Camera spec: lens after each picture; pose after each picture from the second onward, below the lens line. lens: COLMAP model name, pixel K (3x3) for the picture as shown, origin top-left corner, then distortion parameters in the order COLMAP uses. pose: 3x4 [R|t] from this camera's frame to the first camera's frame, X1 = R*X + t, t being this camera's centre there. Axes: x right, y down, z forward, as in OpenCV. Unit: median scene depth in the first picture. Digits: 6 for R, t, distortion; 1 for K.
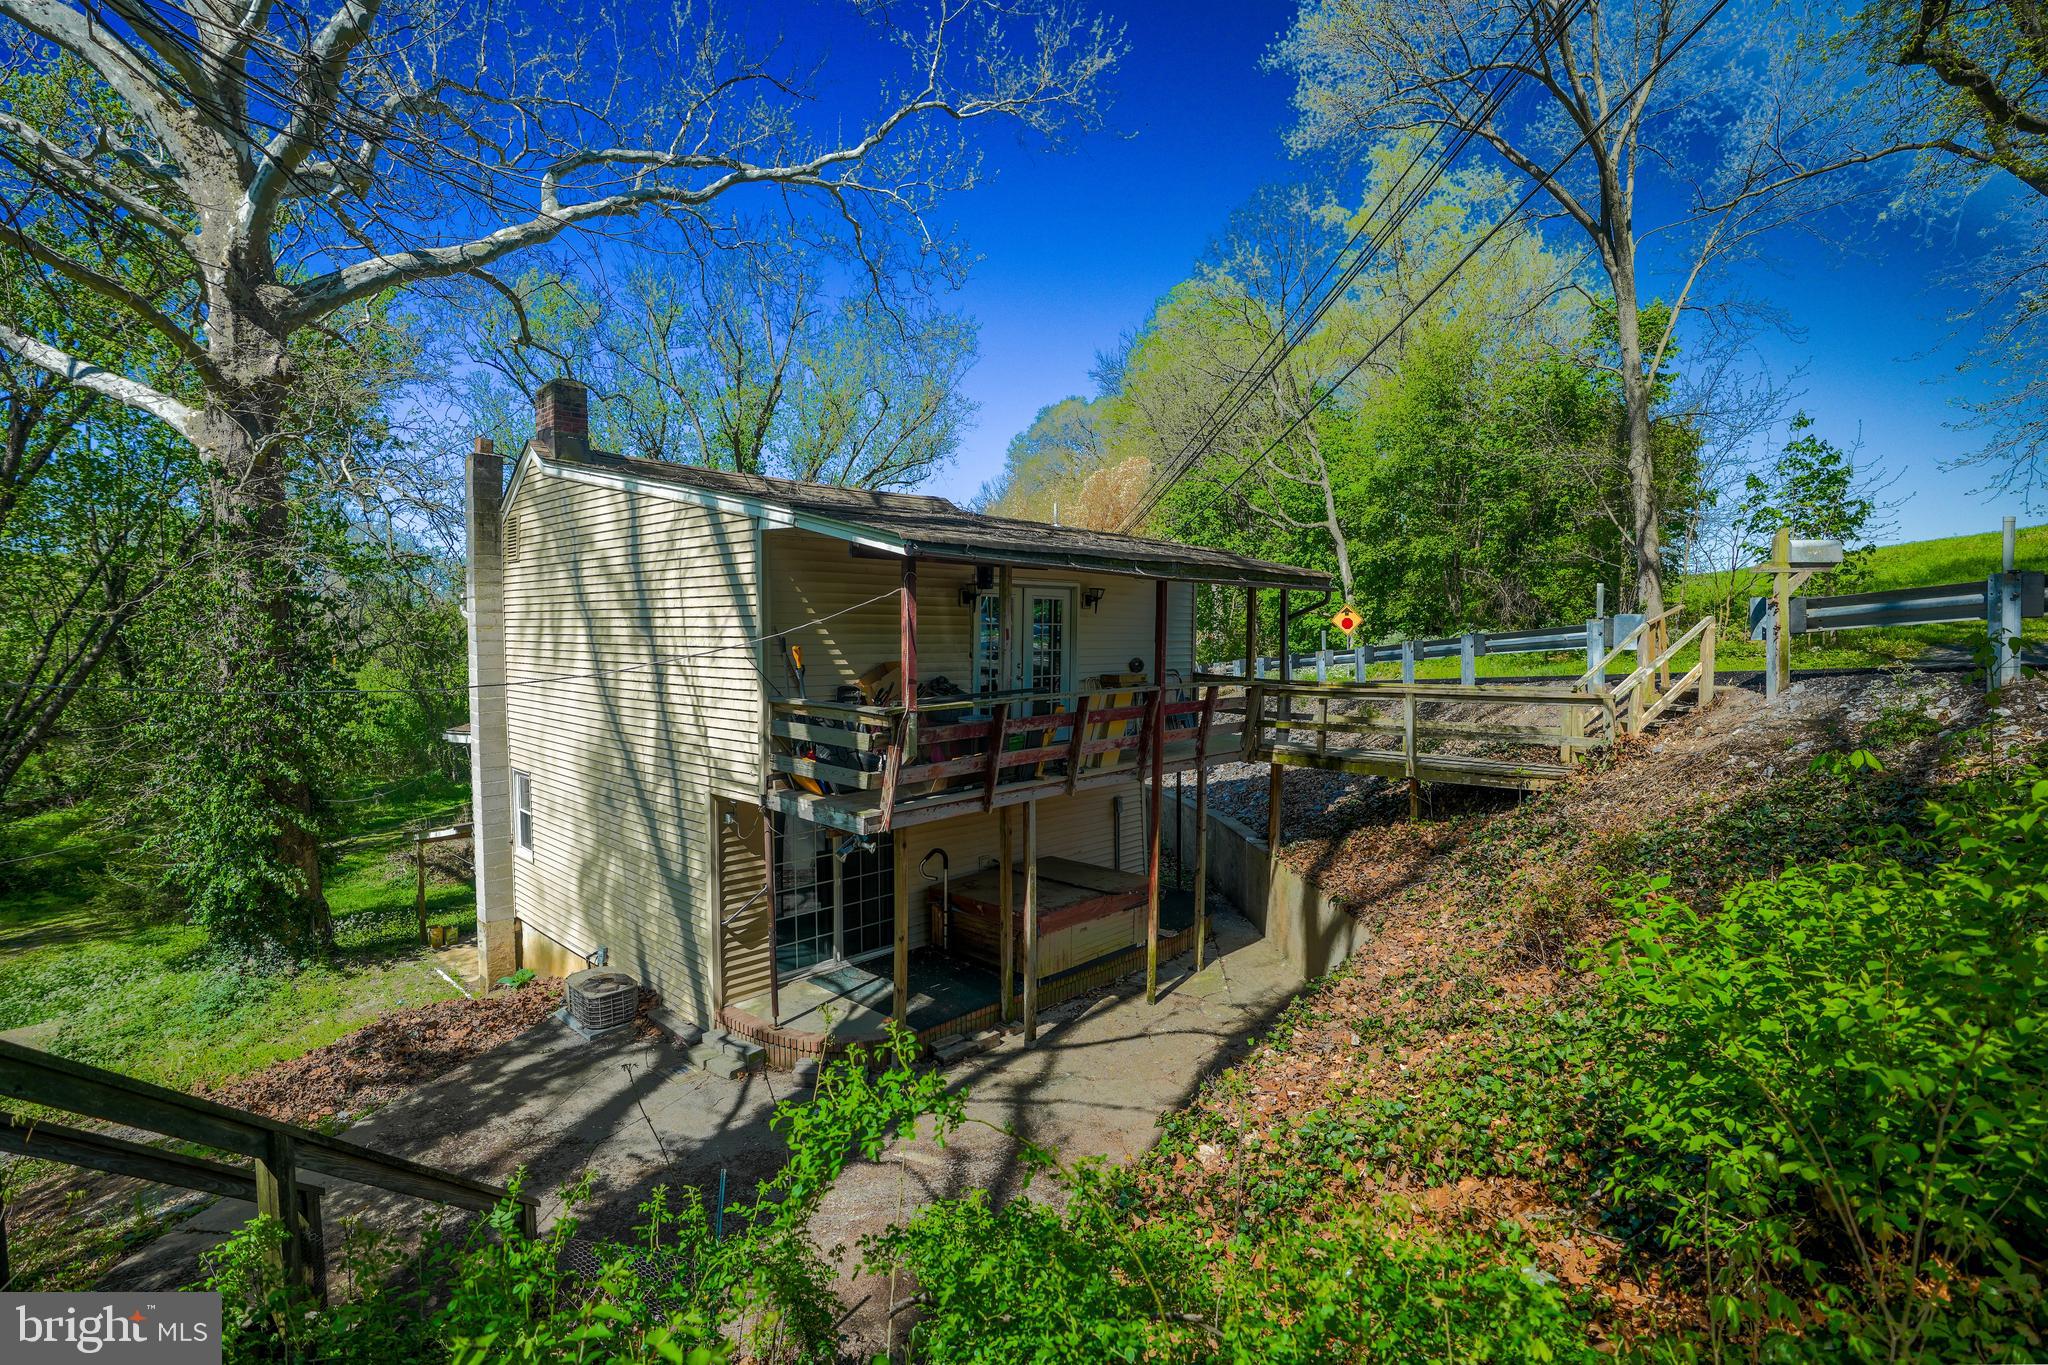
lens RADIAL K [[949.0, 0, 1028.9], [0, 949.0, 680.6], [0, 0, 1]] dist [-0.055178, 0.018862]
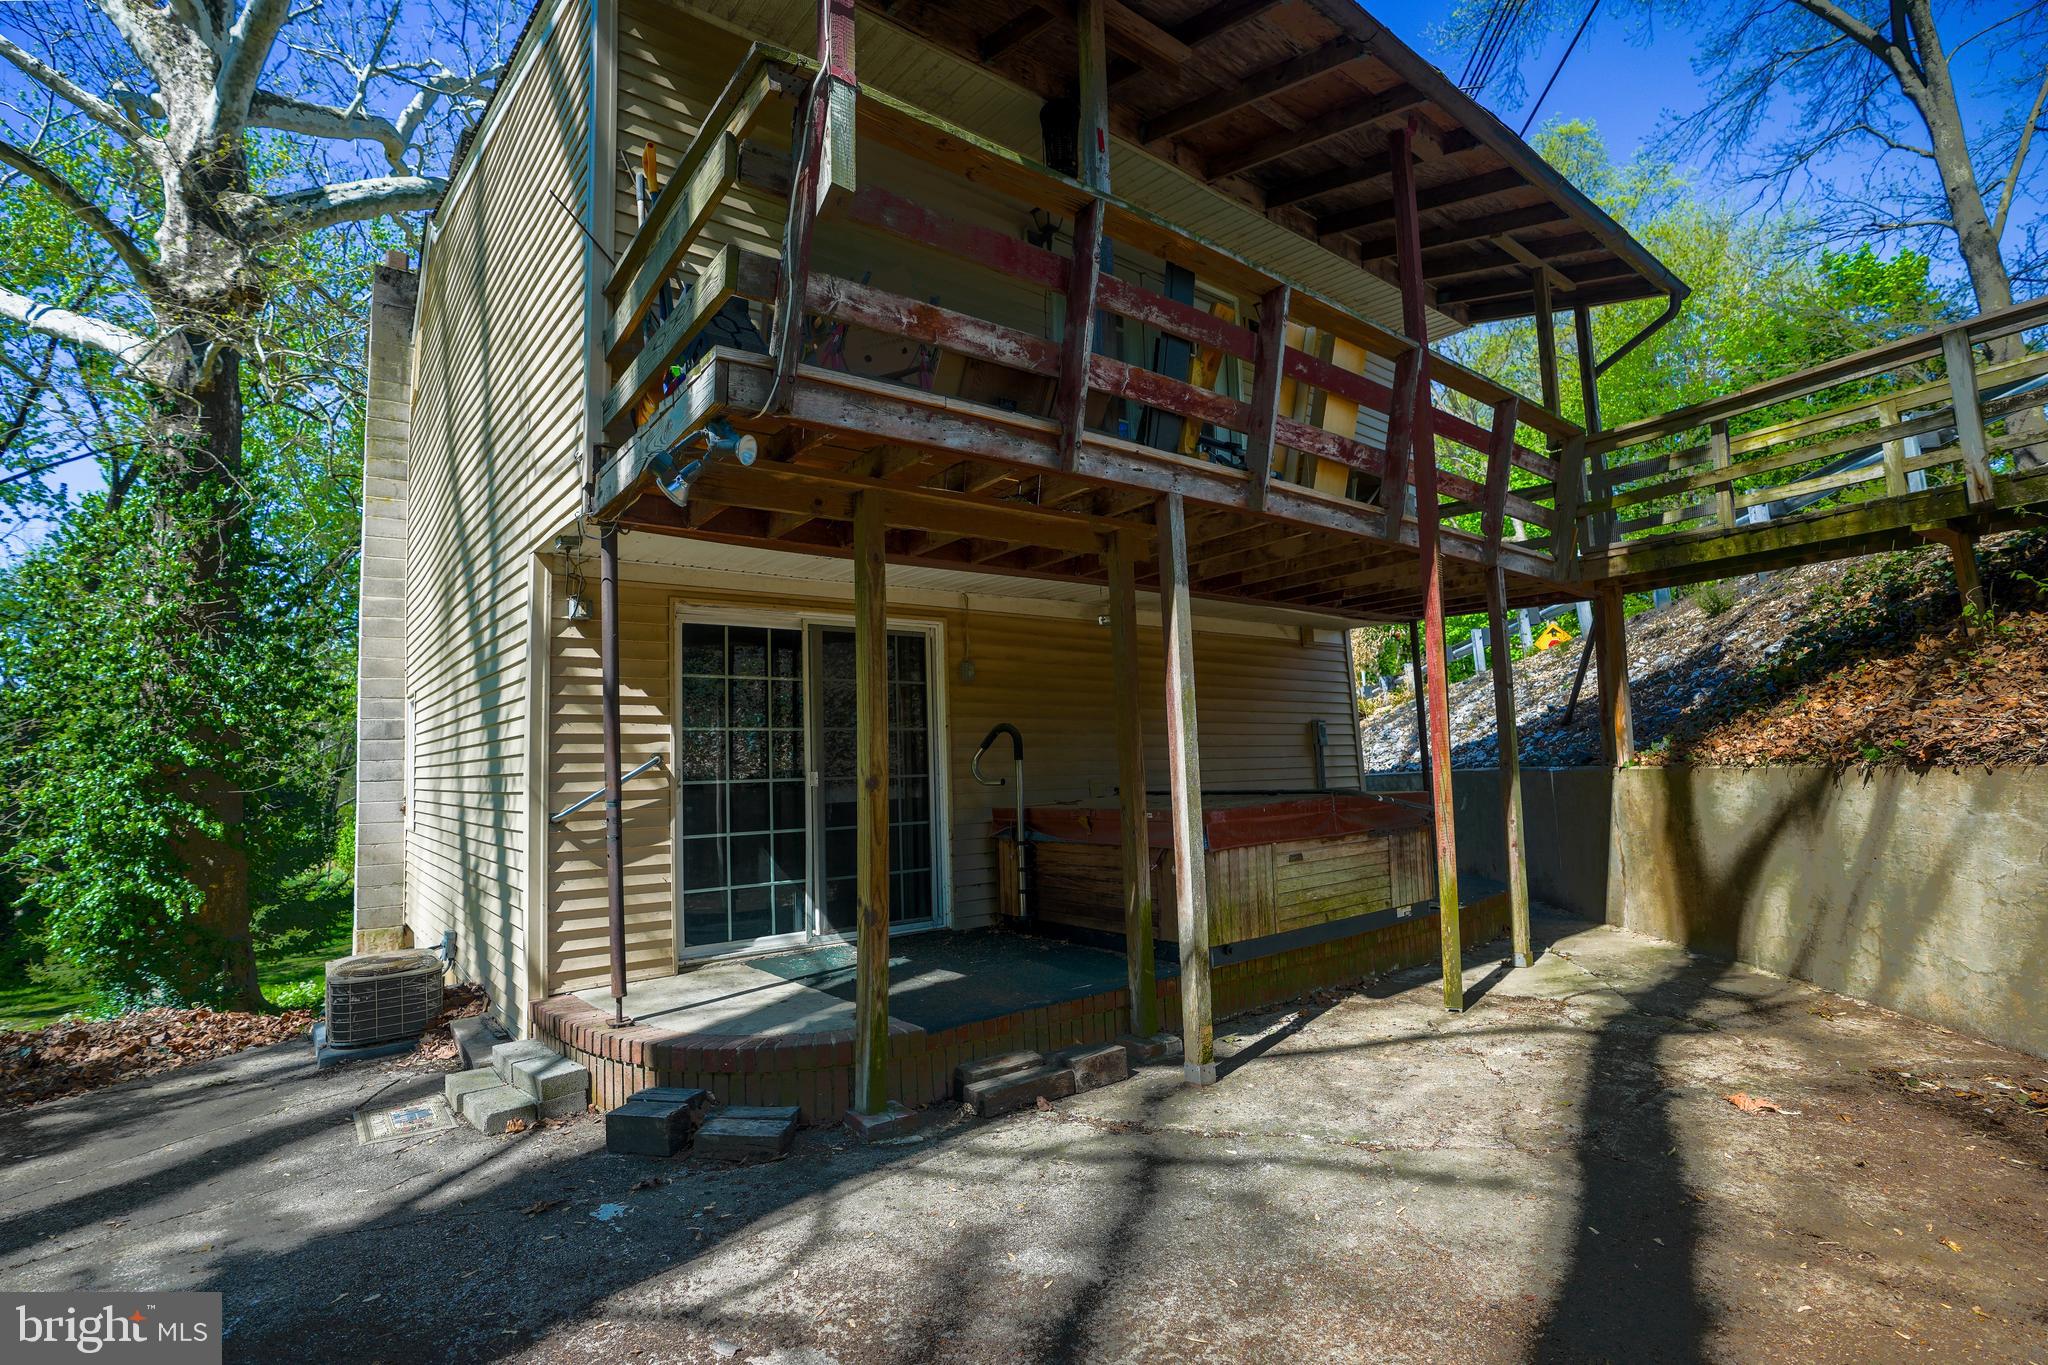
lens RADIAL K [[949.0, 0, 1022.9], [0, 949.0, 680.4], [0, 0, 1]] dist [-0.055178, 0.018862]
pose [[0.988348, -0.051462, -0.143249, -0.004351], [0.031056, 0.989493, -0.141203, 0.167663], [0.149011, 0.135109, 0.979562, 0.345751]]
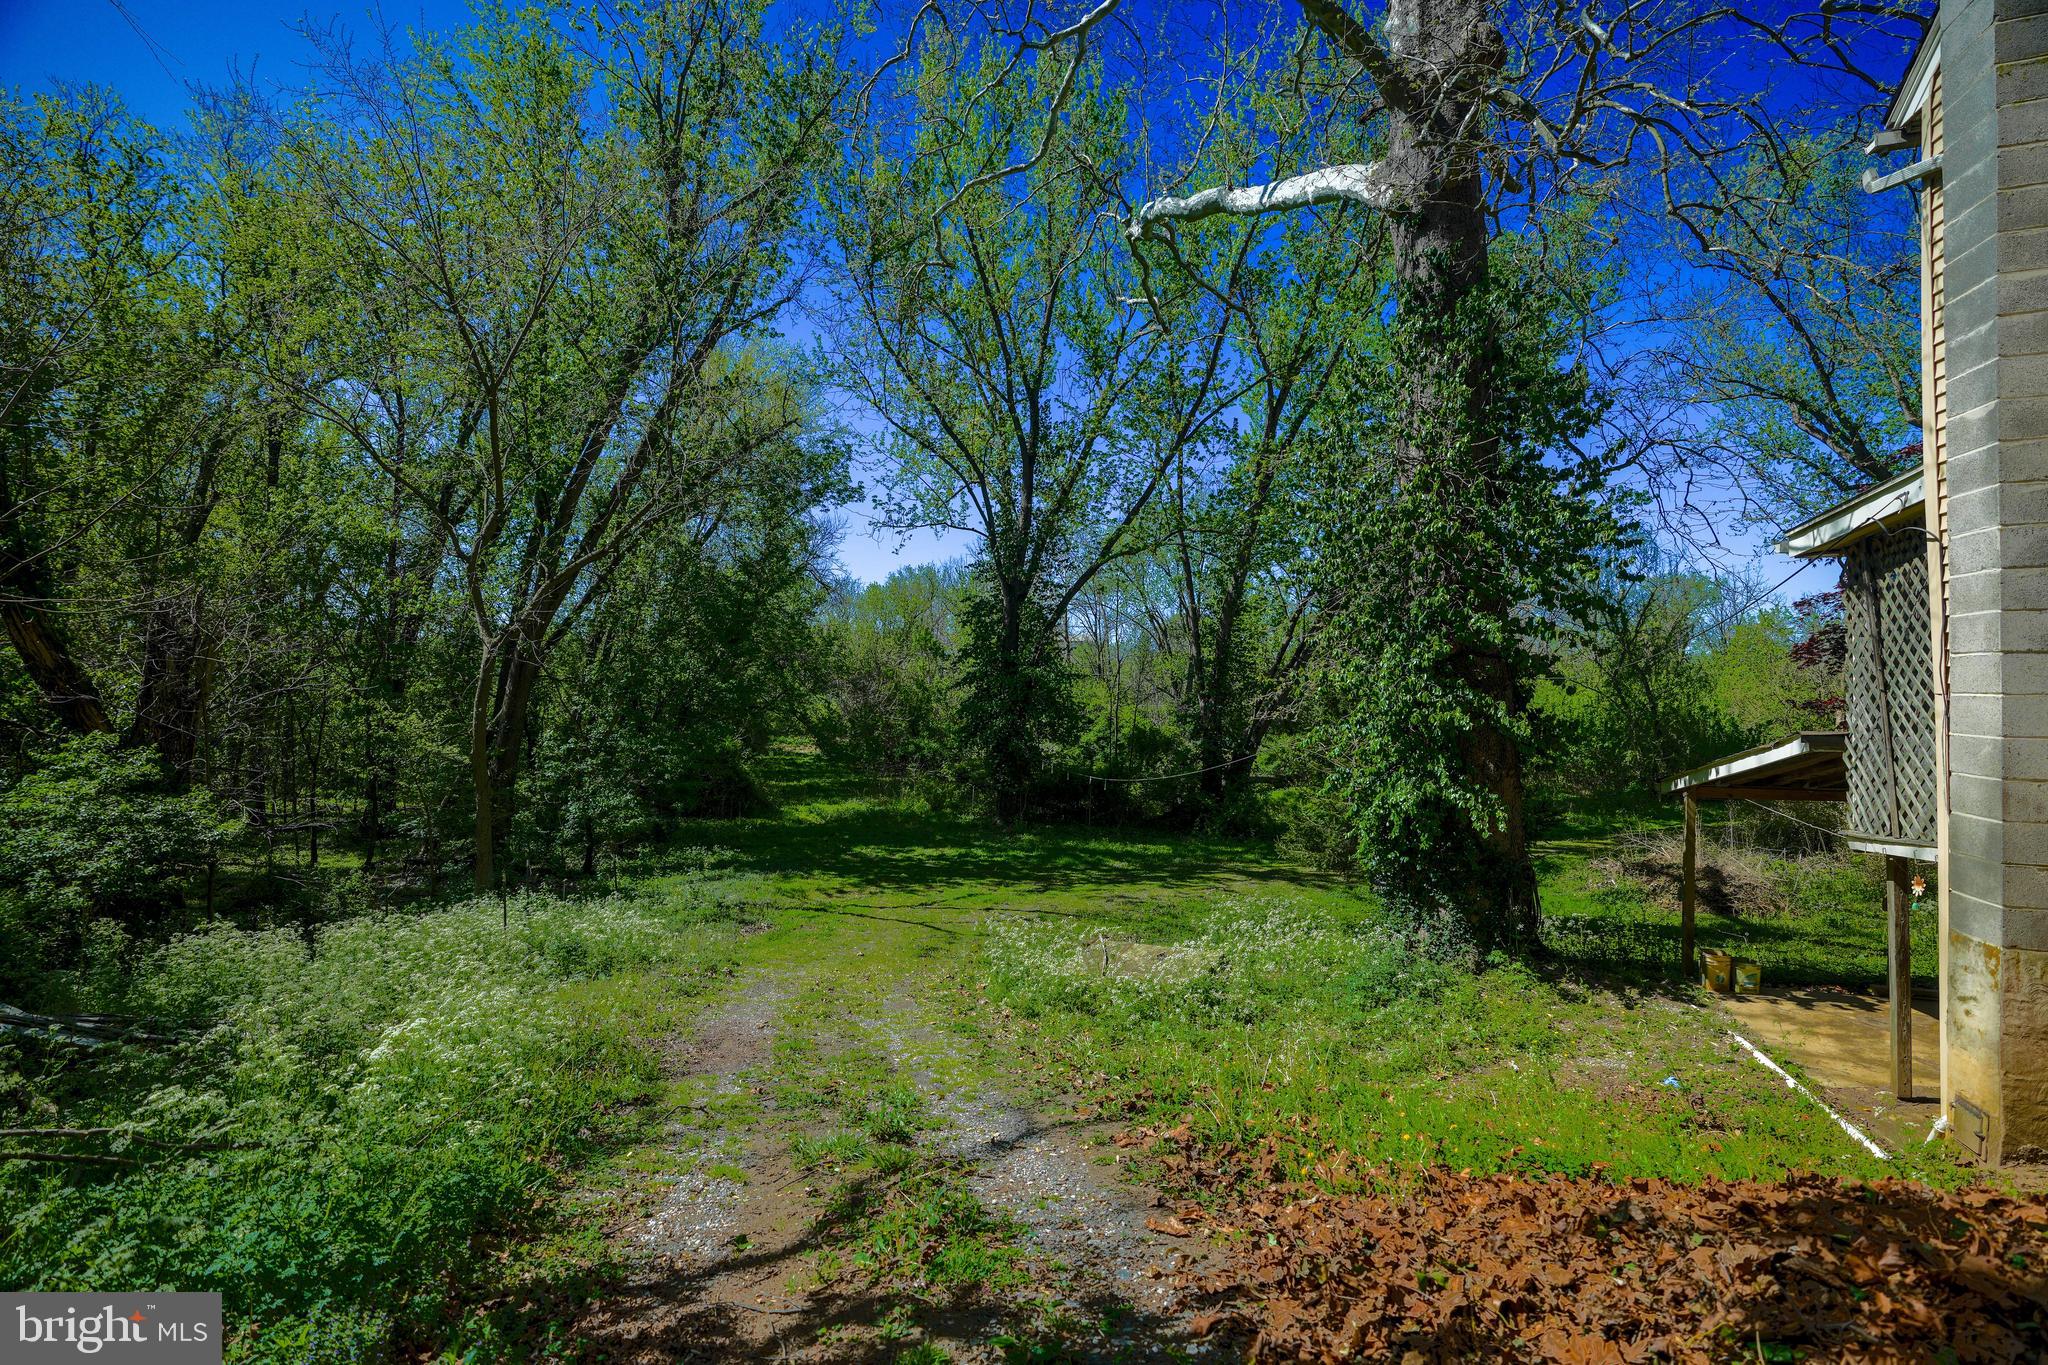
lens RADIAL K [[949.0, 0, 1032.7], [0, 949.0, 675.8], [0, 0, 1]] dist [-0.055178, 0.018862]
pose [[0.430314, -0.016318, -0.902532, -0.375049], [-0.048049, 0.998005, -0.040954, 0.168660], [0.901400, 0.060988, 0.428671, 0.468933]]
